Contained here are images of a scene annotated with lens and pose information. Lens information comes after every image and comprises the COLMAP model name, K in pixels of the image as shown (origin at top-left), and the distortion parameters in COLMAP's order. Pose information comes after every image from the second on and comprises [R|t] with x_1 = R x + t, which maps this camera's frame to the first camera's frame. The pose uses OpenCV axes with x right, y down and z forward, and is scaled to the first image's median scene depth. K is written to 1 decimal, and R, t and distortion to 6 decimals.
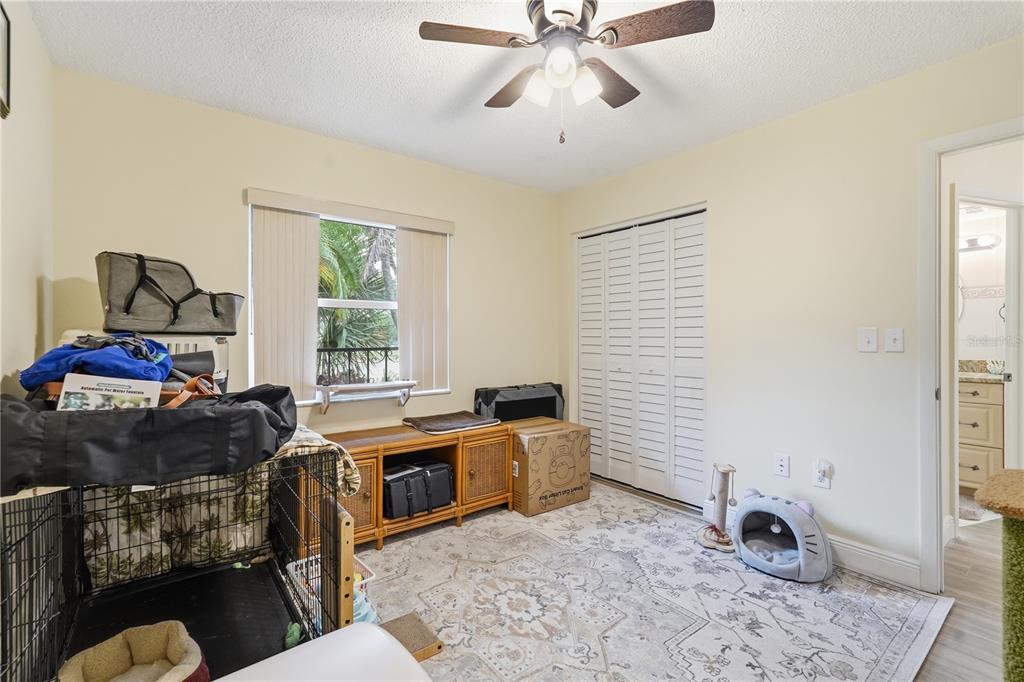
lens RADIAL K [[459.9, 0, 509.0], [0, 459.9, 336.3], [0, 0, 1]] dist [-0.018545, 0.000658]
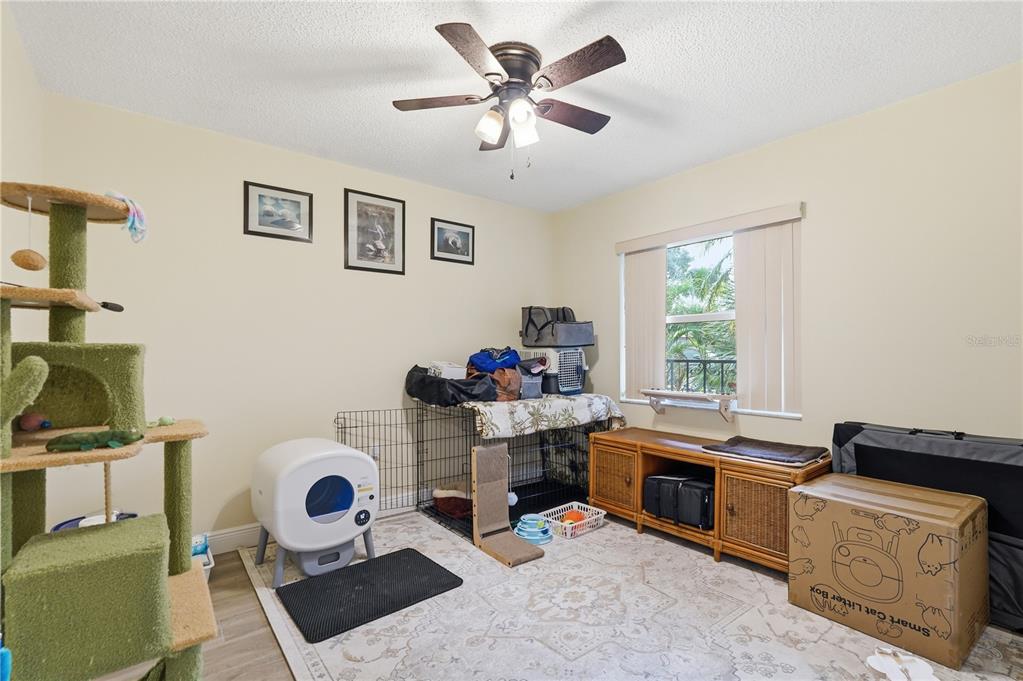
lens RADIAL K [[459.5, 0, 507.4], [0, 459.5, 346.9], [0, 0, 1]] dist [-0.018545, 0.000658]
pose [[0.012327, -0.007671, -0.999895, 0.784455], [-0.003012, 0.999966, -0.007709, 0.007494], [0.999919, 0.003106, 0.012303, 0.591662]]
